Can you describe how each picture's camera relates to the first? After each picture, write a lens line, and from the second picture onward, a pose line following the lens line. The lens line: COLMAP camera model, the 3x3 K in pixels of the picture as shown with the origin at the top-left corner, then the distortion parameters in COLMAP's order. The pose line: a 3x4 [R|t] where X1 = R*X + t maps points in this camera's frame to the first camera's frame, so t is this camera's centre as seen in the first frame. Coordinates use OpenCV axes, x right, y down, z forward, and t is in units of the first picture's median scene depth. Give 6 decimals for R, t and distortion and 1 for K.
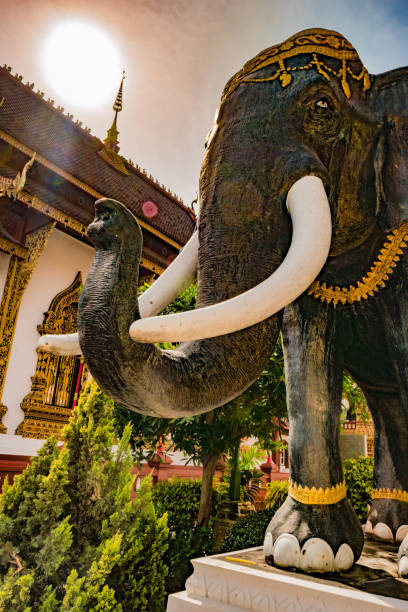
lens RADIAL K [[448.5, 0, 204.5], [0, 448.5, 330.5], [0, 0, 1]] dist [-0.122975, 0.078258]
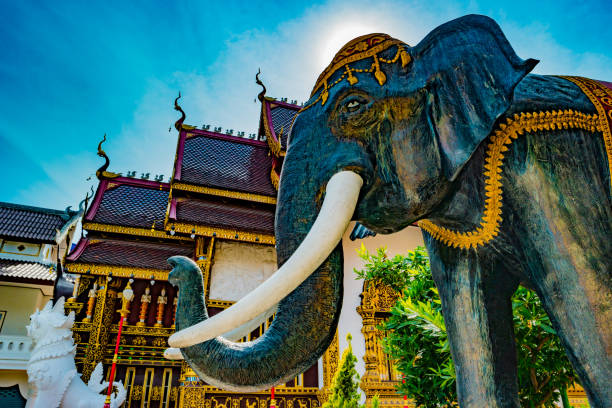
lens RADIAL K [[448.5, 0, 306.0], [0, 448.5, 204.0], [0, 0, 1]] dist [-0.122975, 0.078258]
pose [[0.828119, -0.320388, -0.459967, 0.332895], [0.219608, 0.940400, -0.259653, 0.015665], [0.515743, 0.114011, 0.849123, -0.043671]]
